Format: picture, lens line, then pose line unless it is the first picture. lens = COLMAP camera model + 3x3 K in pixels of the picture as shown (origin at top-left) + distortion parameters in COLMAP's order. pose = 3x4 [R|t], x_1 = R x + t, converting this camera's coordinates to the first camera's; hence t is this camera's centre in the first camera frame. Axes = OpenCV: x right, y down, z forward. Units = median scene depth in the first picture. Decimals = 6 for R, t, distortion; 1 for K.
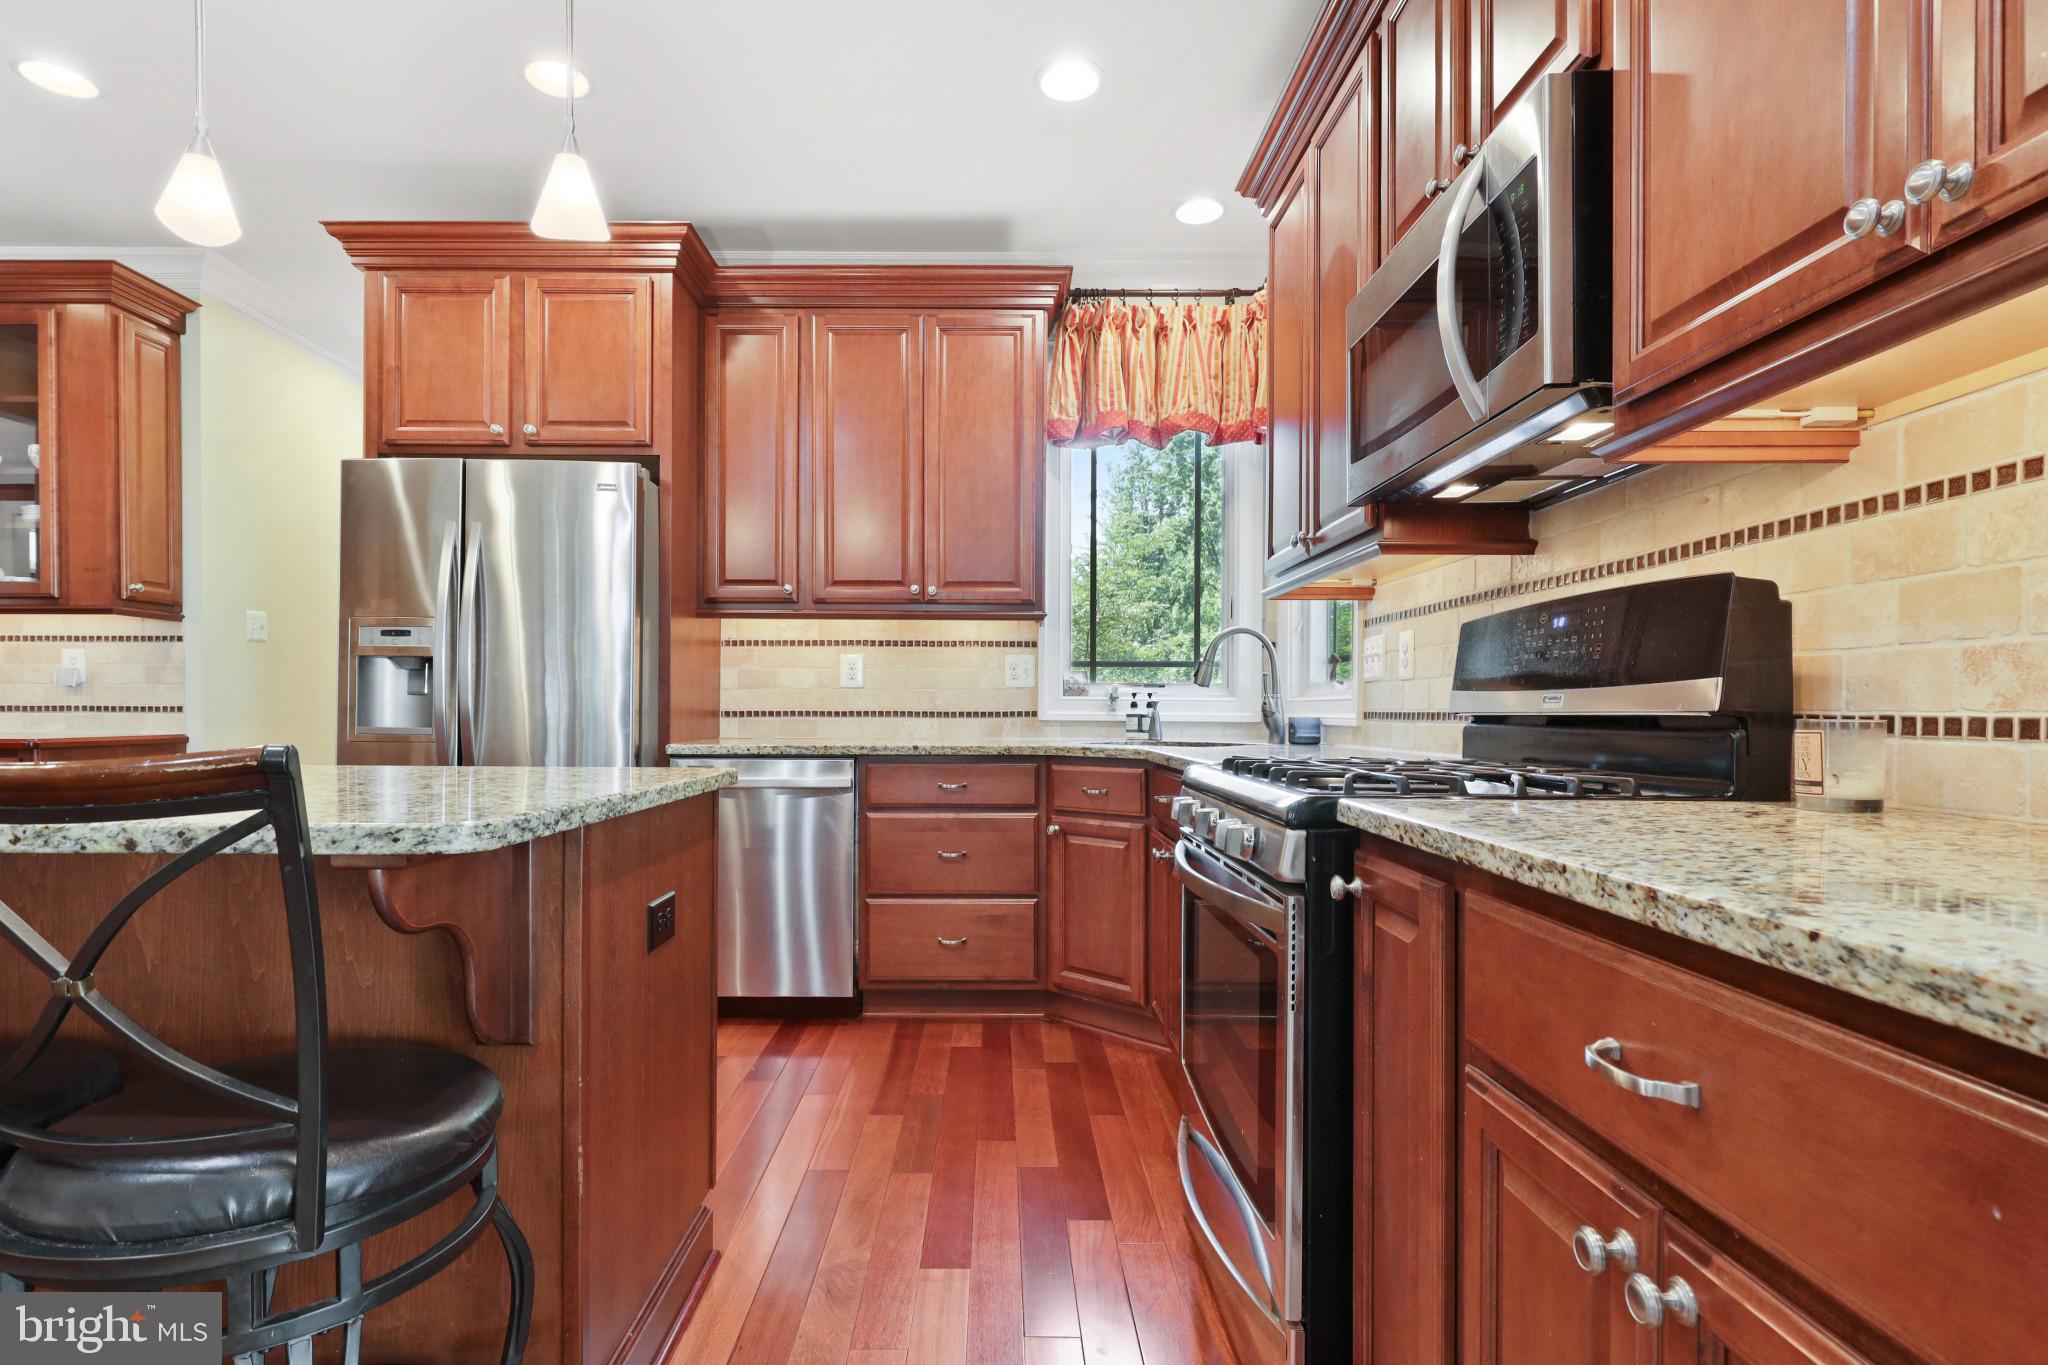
lens RADIAL K [[982.7, 0, 988.8], [0, 982.7, 711.1], [0, 0, 1]] dist [-0.004925, -0.002932]
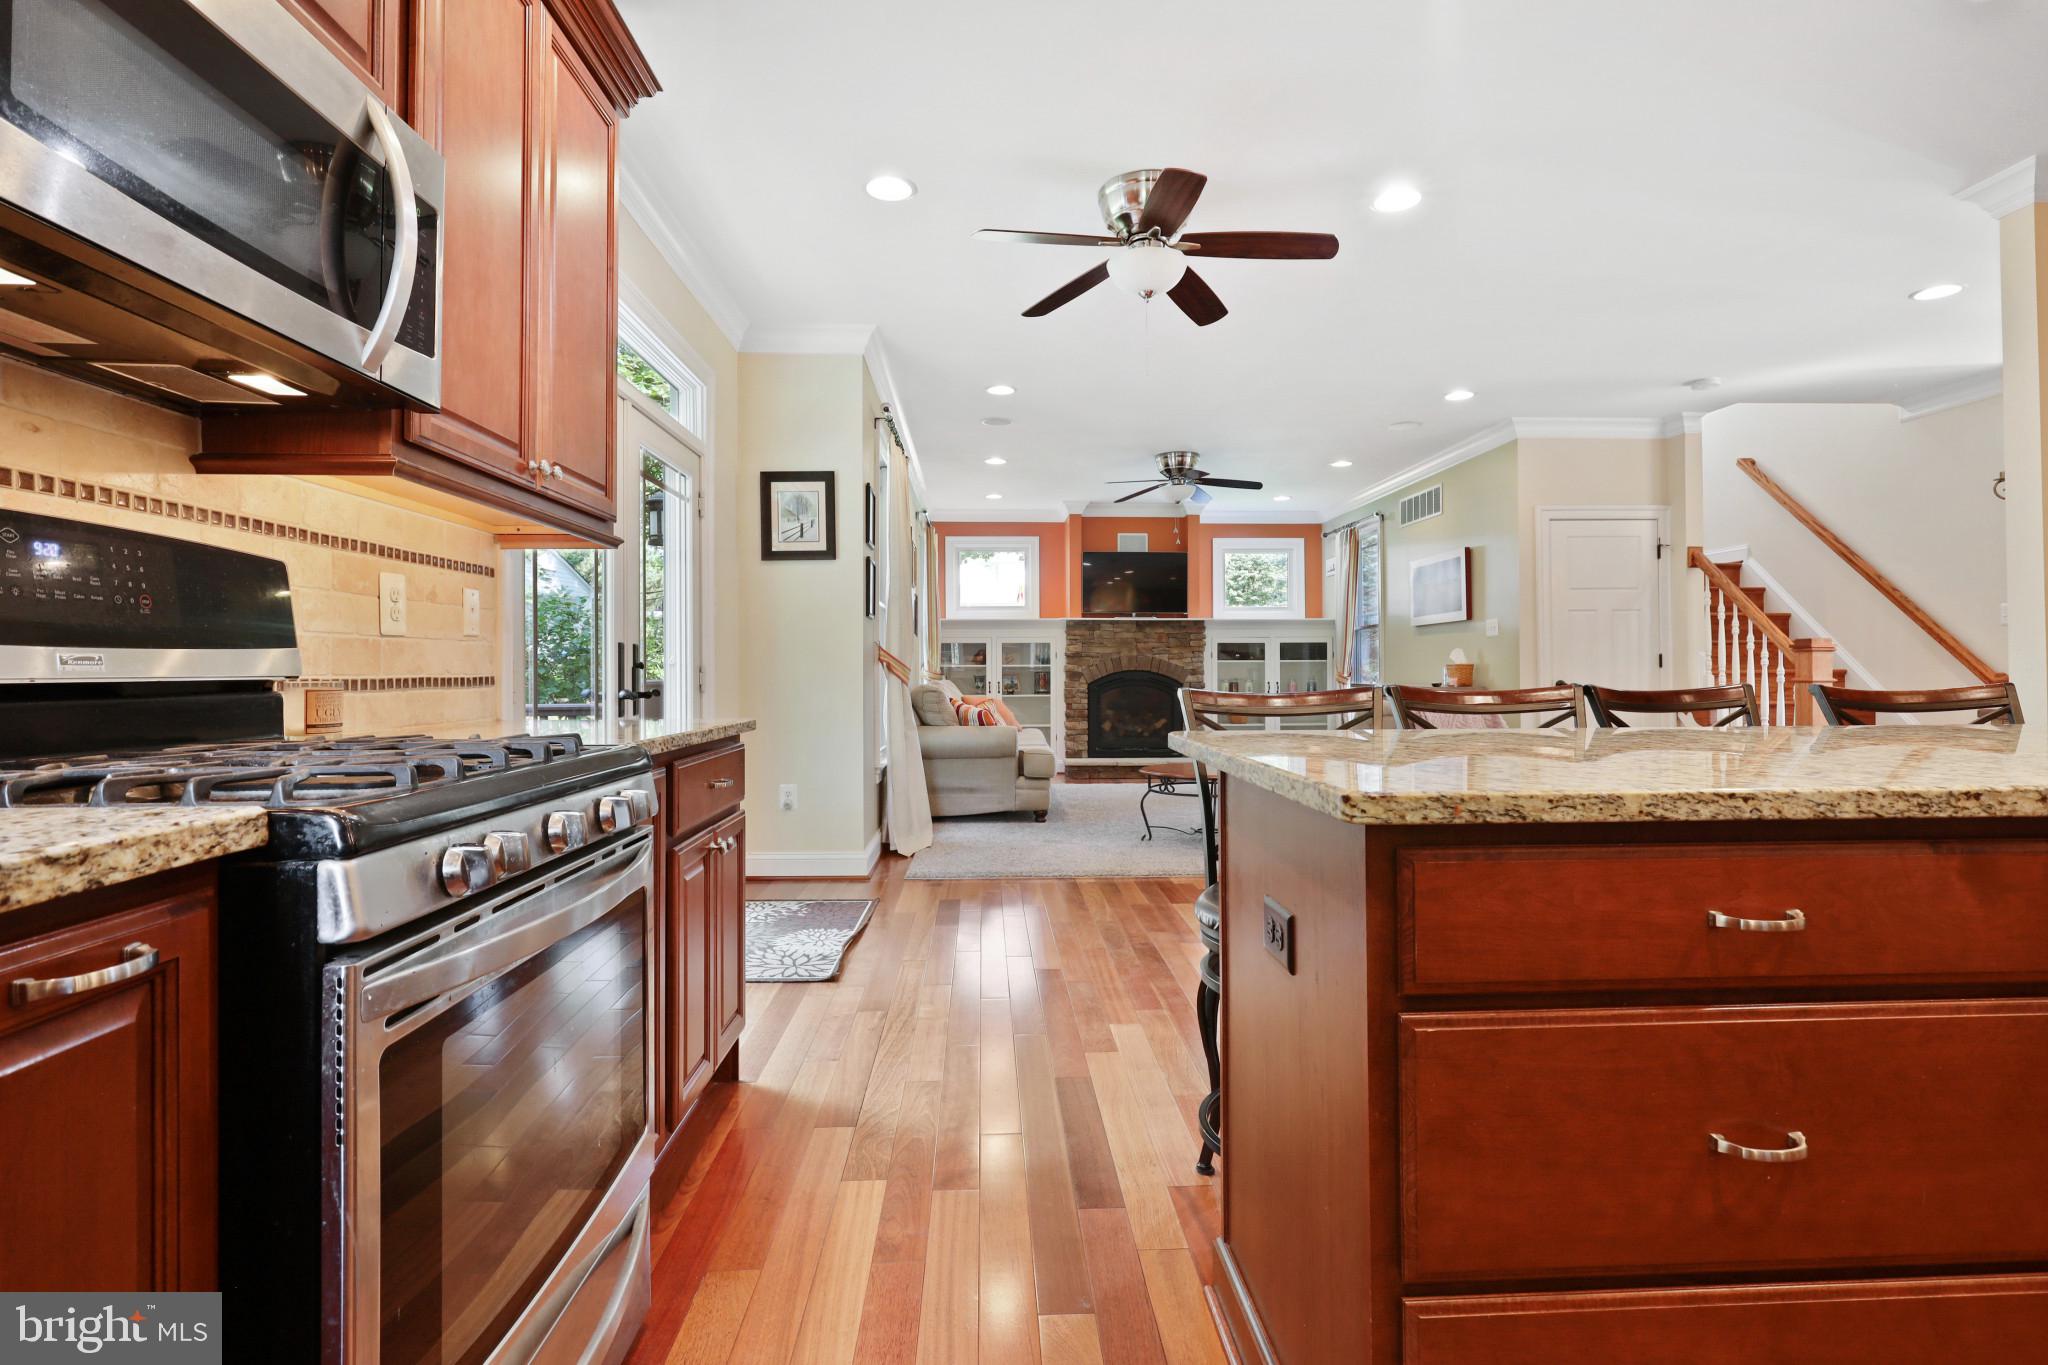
lens RADIAL K [[982.7, 0, 1031.8], [0, 982.7, 671.1], [0, 0, 1]] dist [-0.004925, -0.002932]
pose [[-0.998393, 0.002756, -0.056604, -0.035651], [0.002711, 0.999996, 0.000872, -0.001634], [0.056606, 0.000717, -0.998396, 0.737799]]
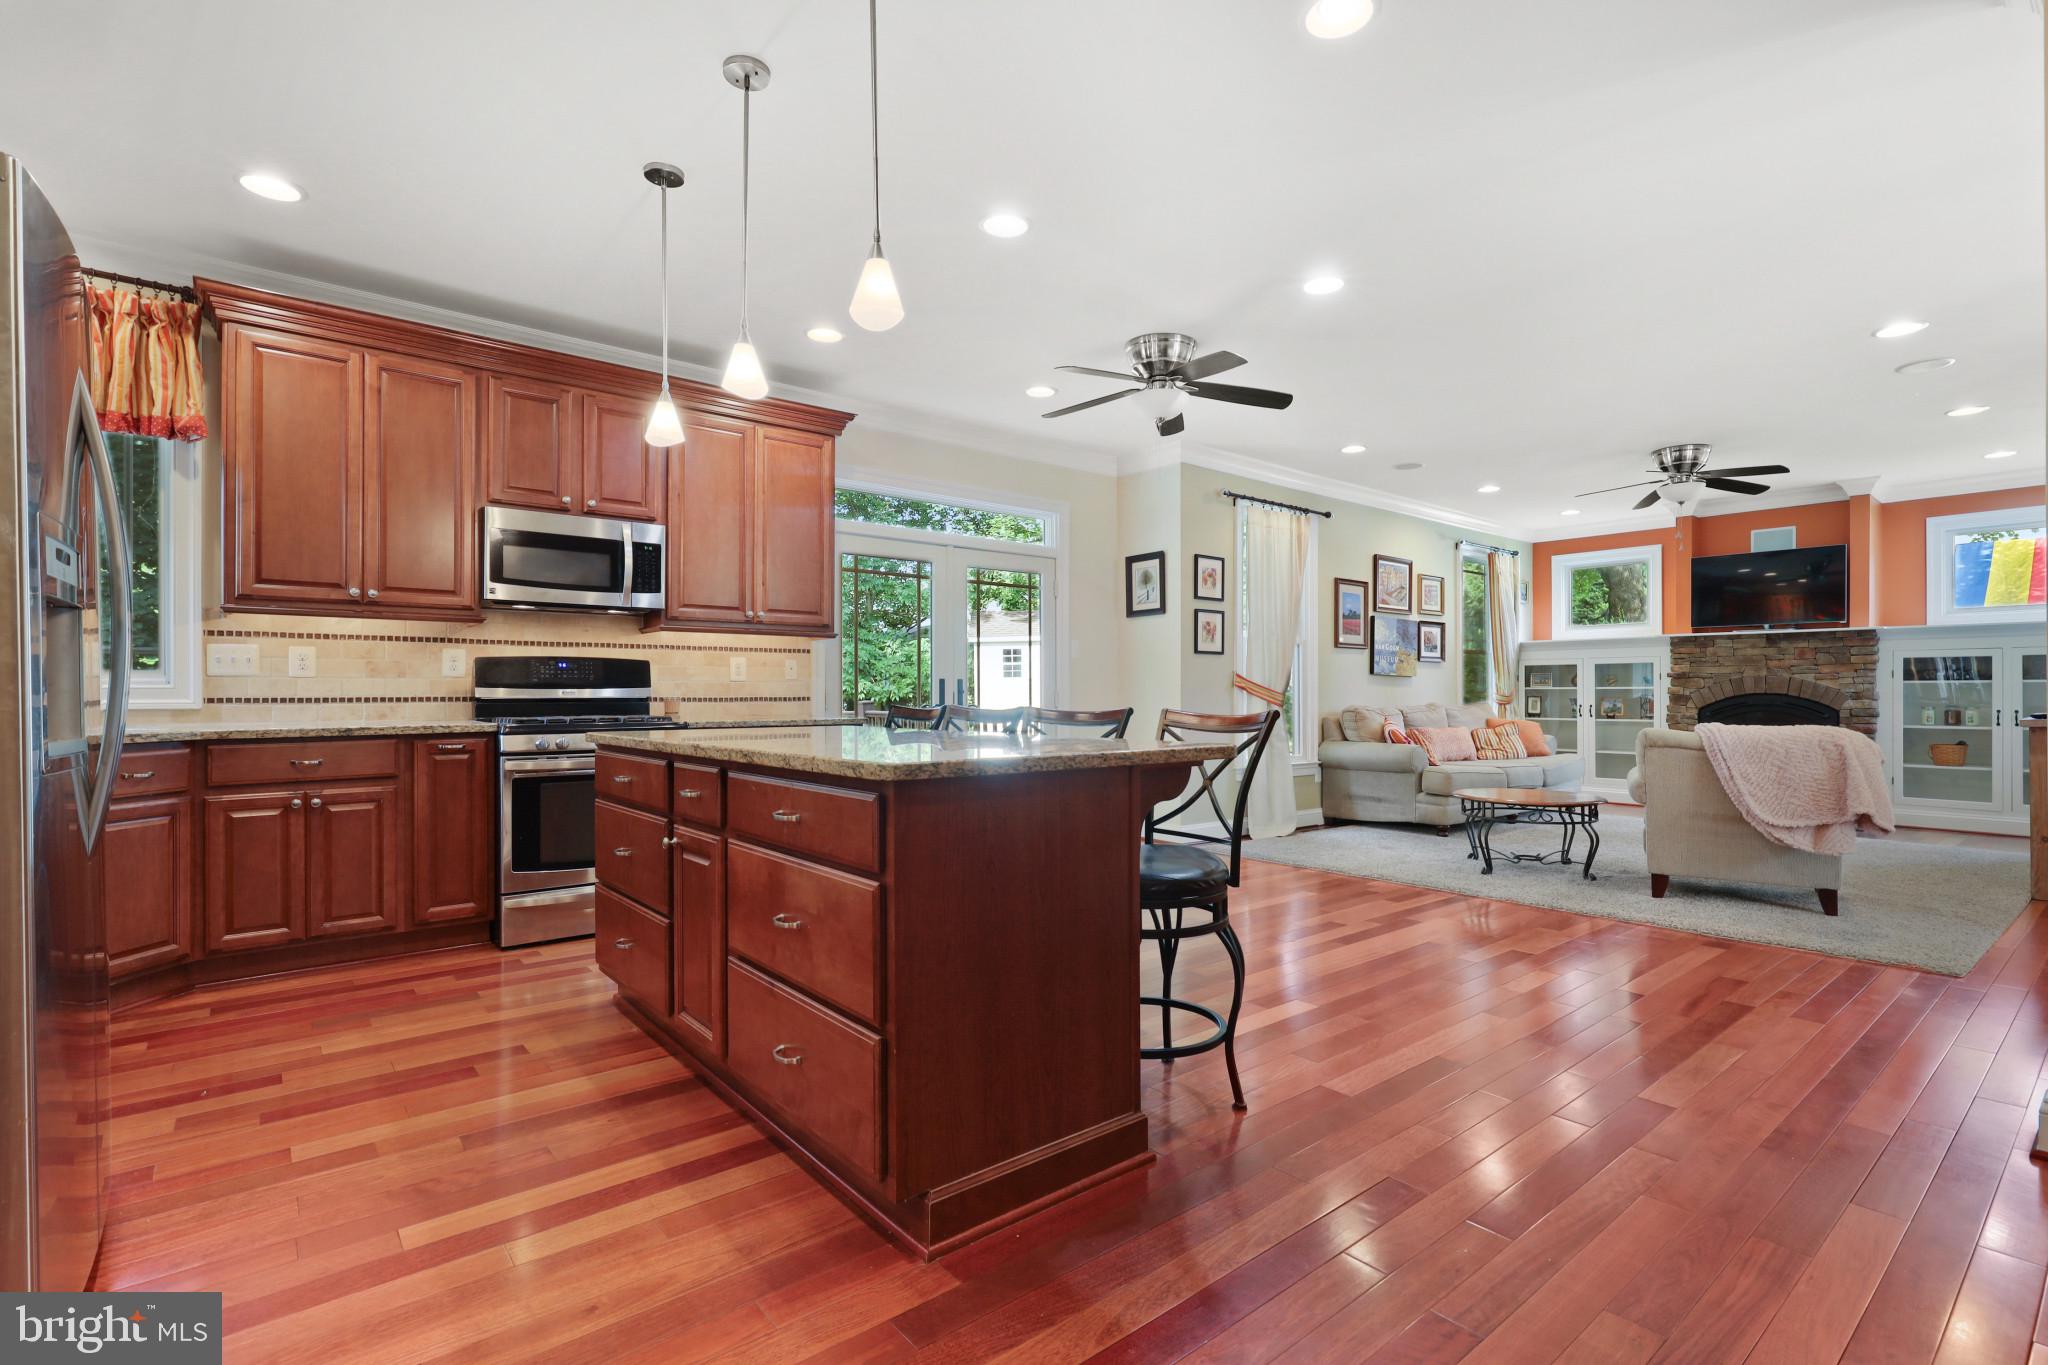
lens RADIAL K [[954.2, 0, 1044.0], [0, 954.2, 690.1], [0, 0, 1]] dist [-0.001010, 0.000011]
pose [[-0.640367, -0.000006, 0.768069, -1.029325], [-0.000060, 1.000000, -0.000042, -0.007976], [-0.768069, -0.000073, -0.640367, 0.722119]]
